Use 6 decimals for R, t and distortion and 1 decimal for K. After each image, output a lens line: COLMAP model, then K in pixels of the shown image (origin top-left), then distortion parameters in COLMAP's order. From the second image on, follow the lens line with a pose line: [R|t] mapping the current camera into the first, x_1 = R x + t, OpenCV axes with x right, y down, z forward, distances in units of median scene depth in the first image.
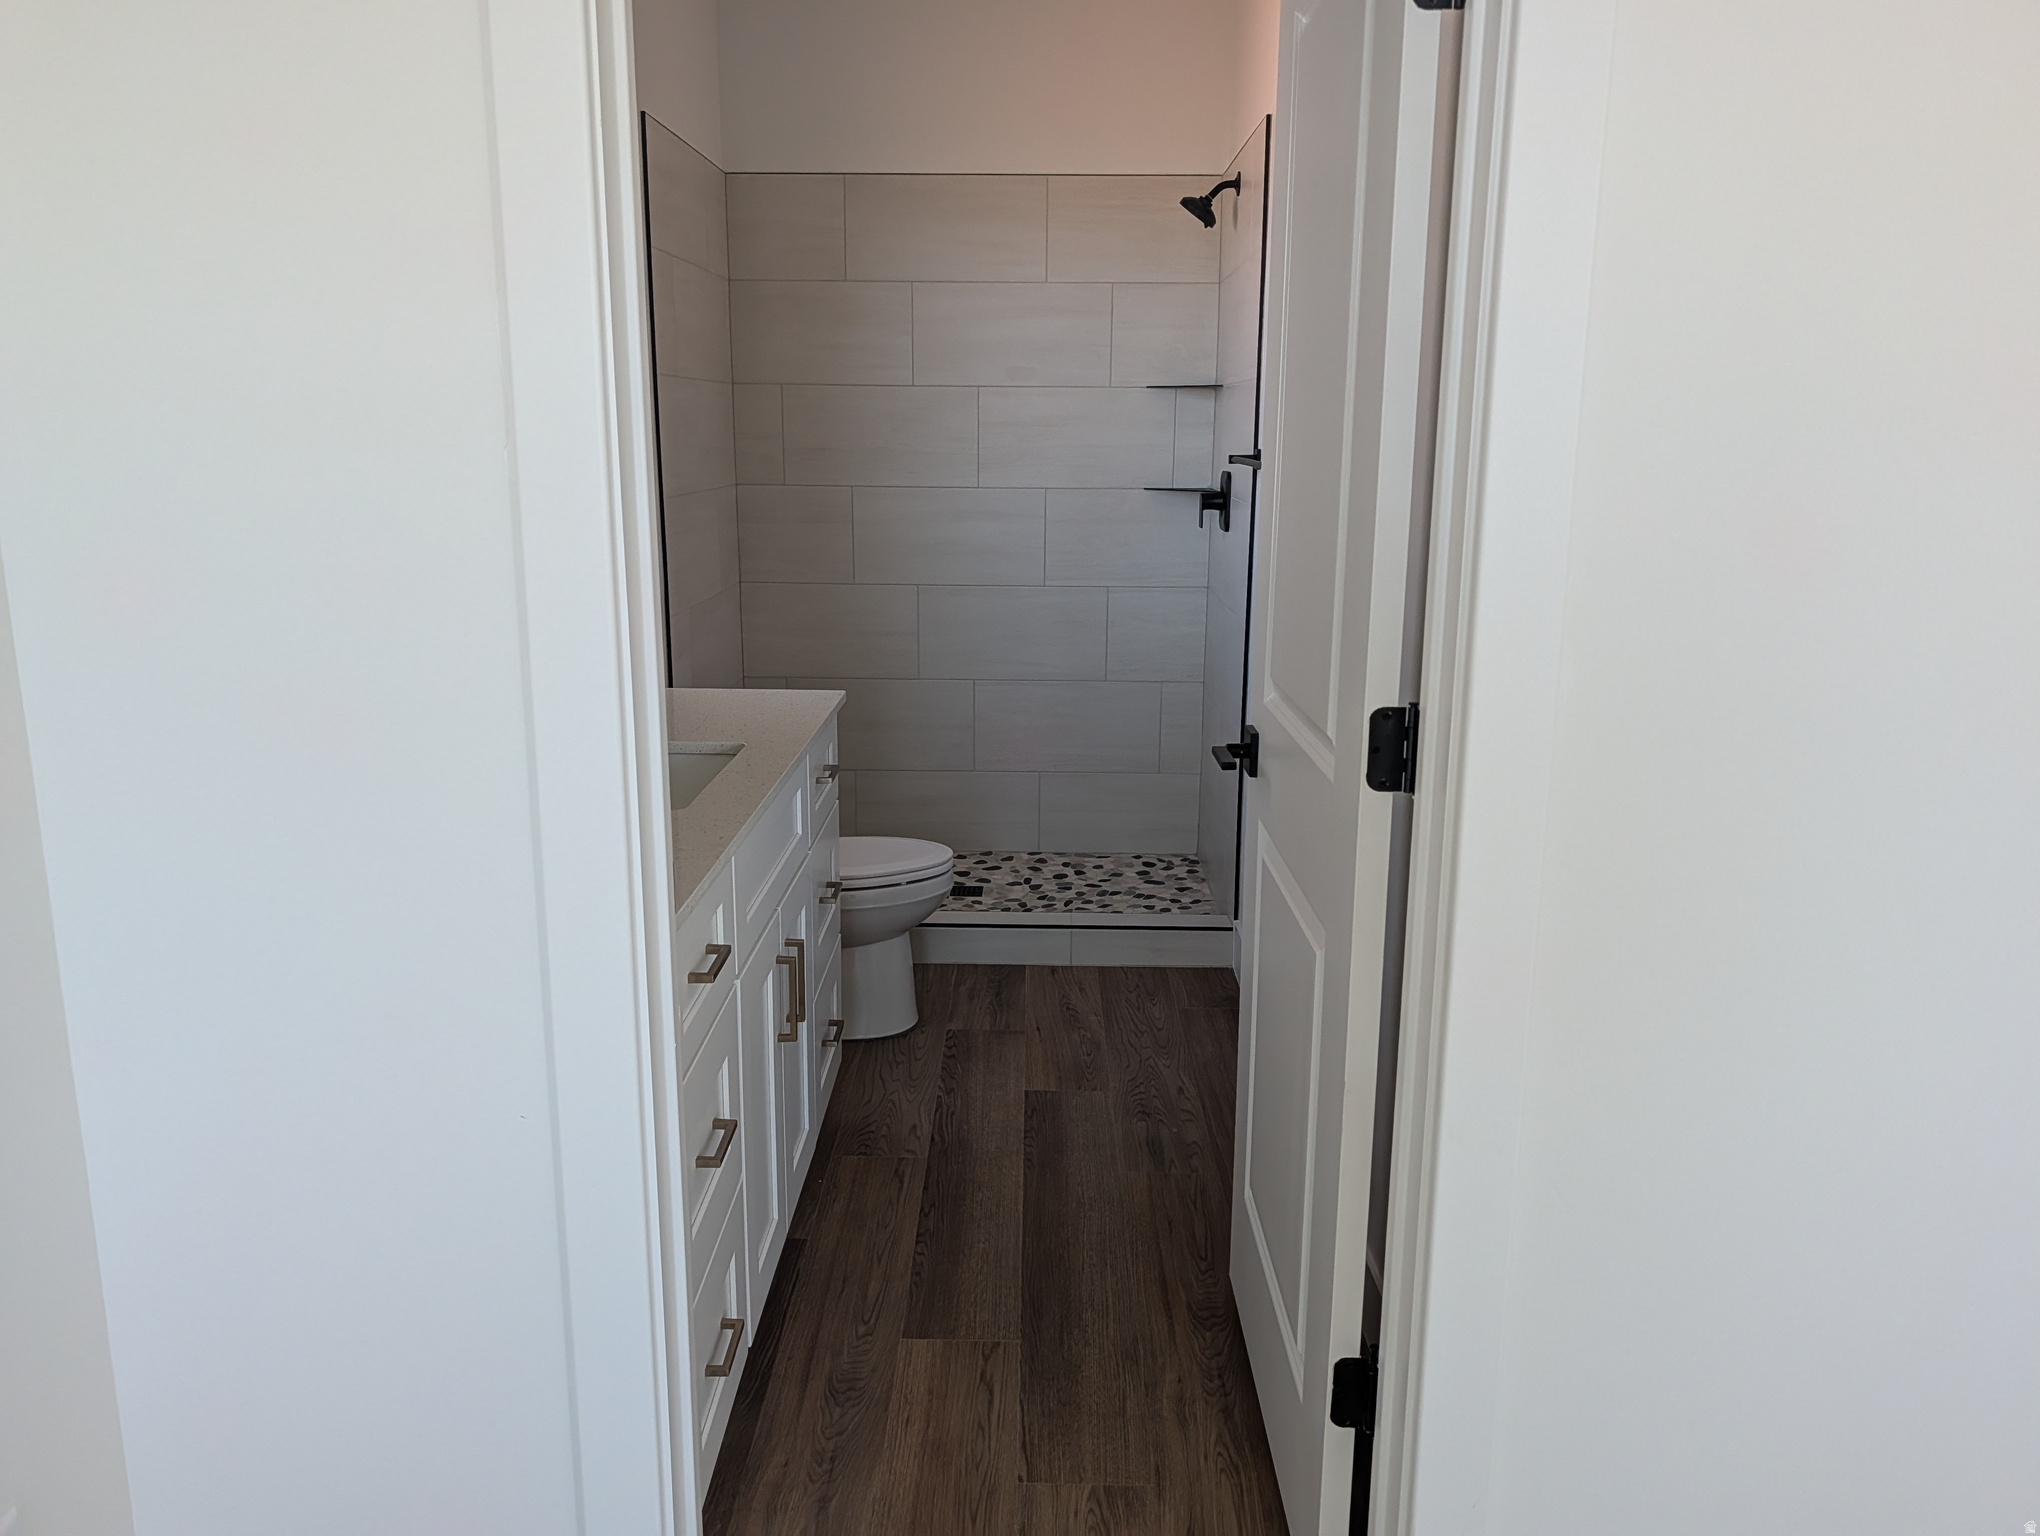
lens RADIAL K [[1488.1, 0, 1020.0], [0, 1488.1, 768.0], [0, 0, 1]] dist [0.007710, -0.005465]
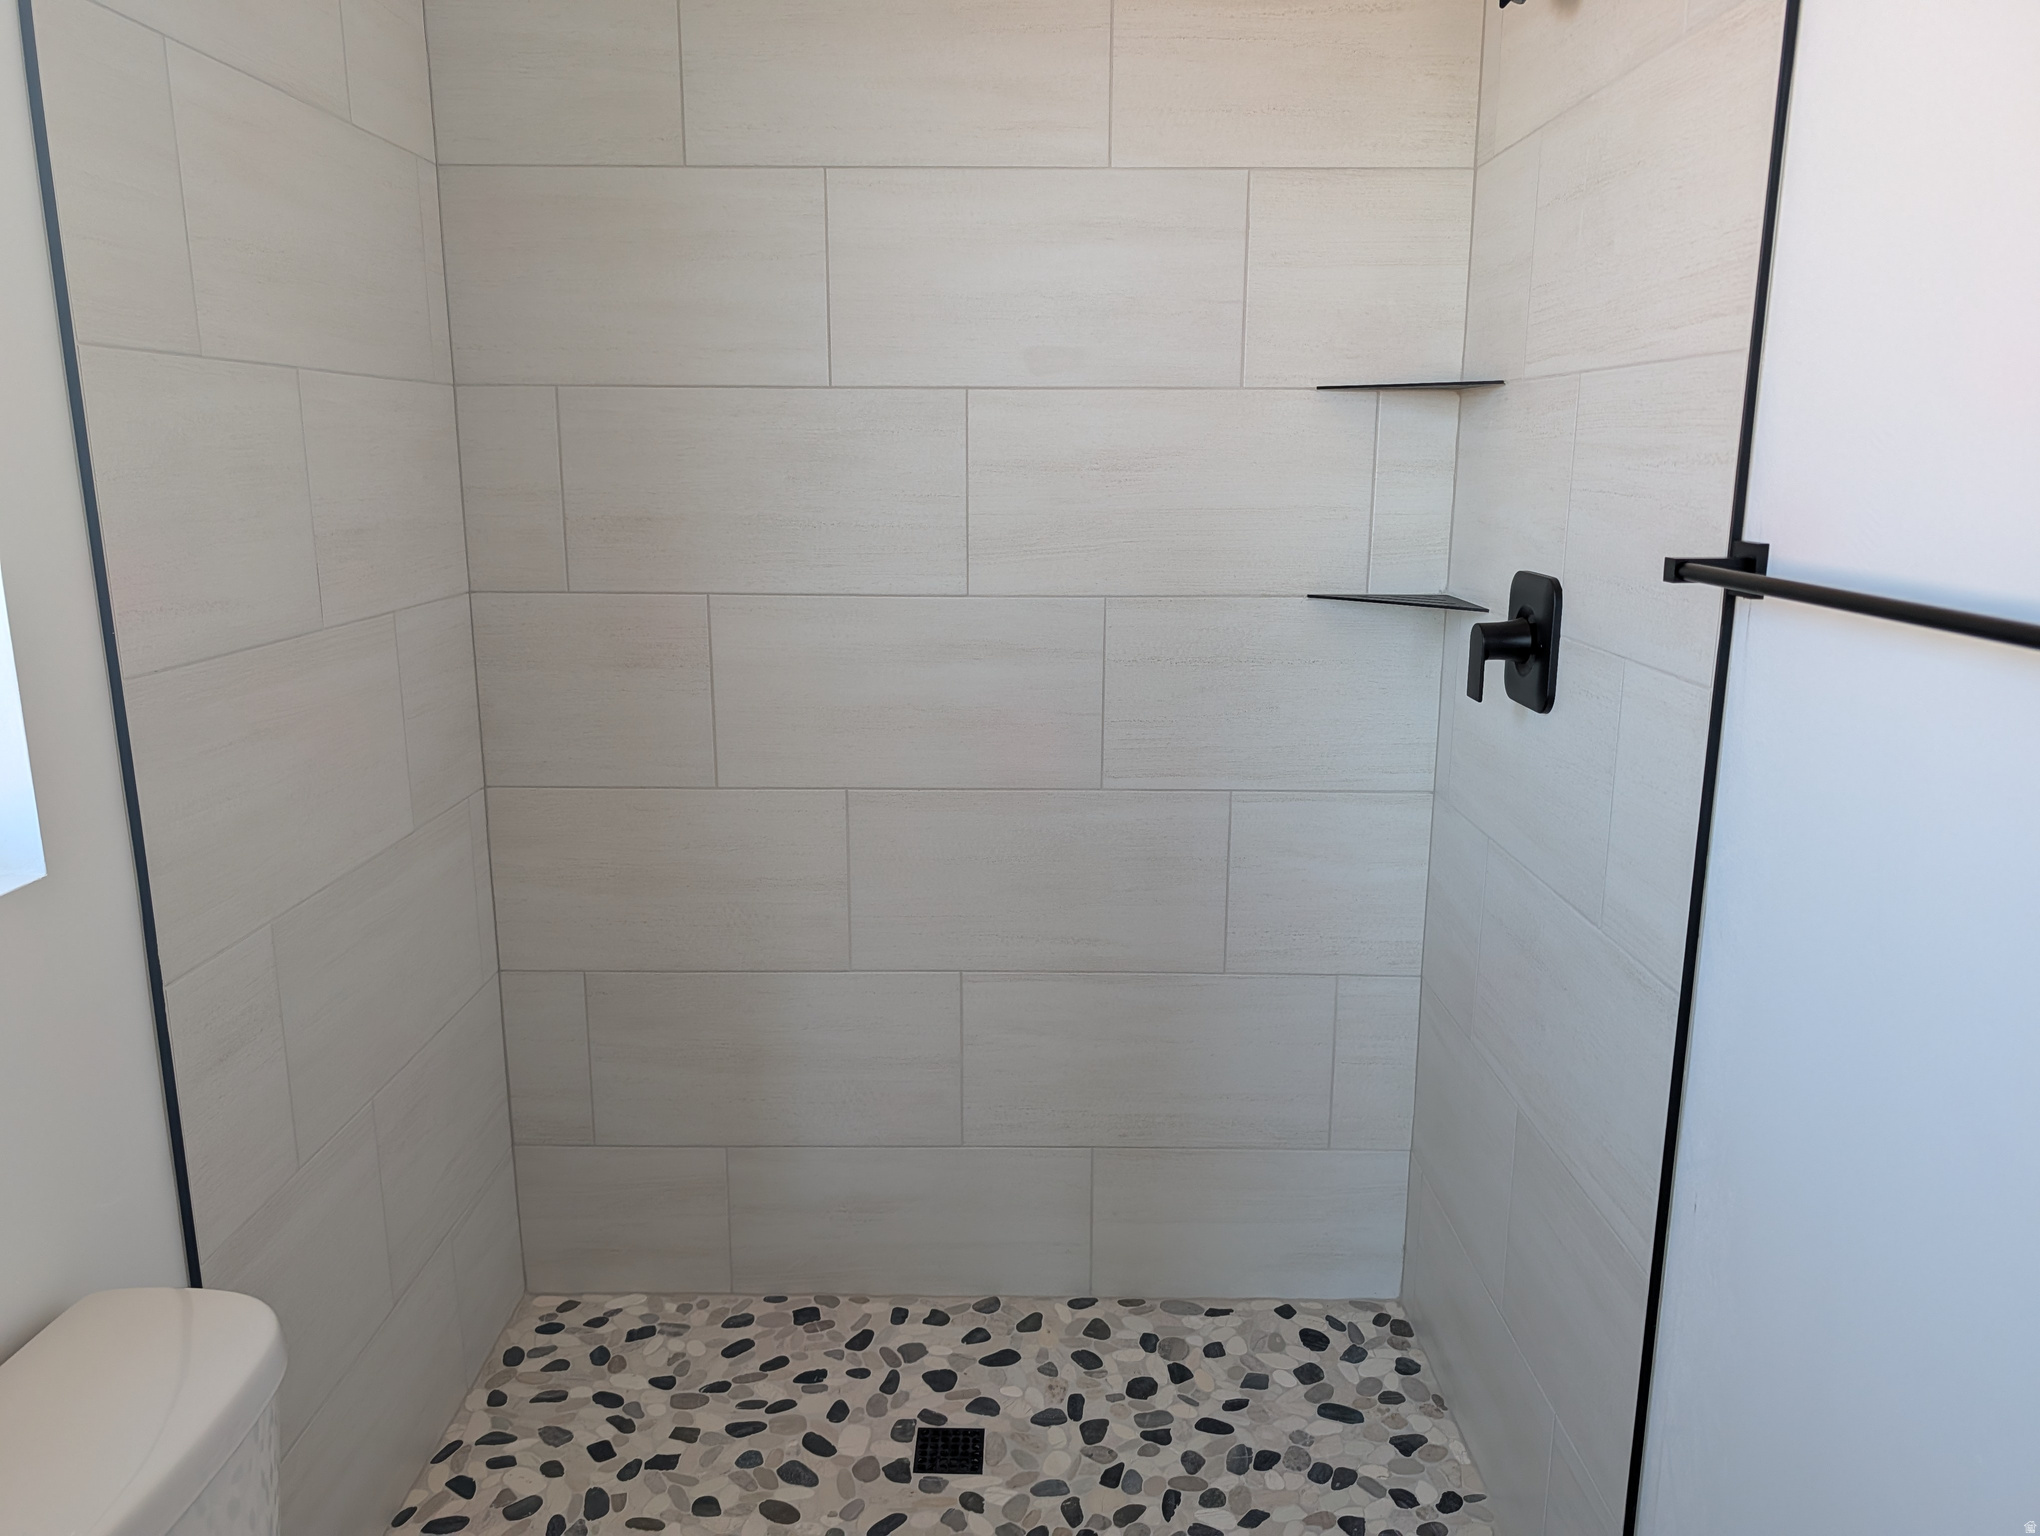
lens RADIAL K [[1545.4, 0, 1020.0], [0, 1545.4, 768.0], [0, 0, 1]] dist [0.002524, -0.002199]
pose [[0.999909, -0.007778, 0.010980, -0.016779], [0.008013, 0.999736, -0.021524, -0.120107], [-0.010810, 0.021610, 0.999708, 0.492274]]
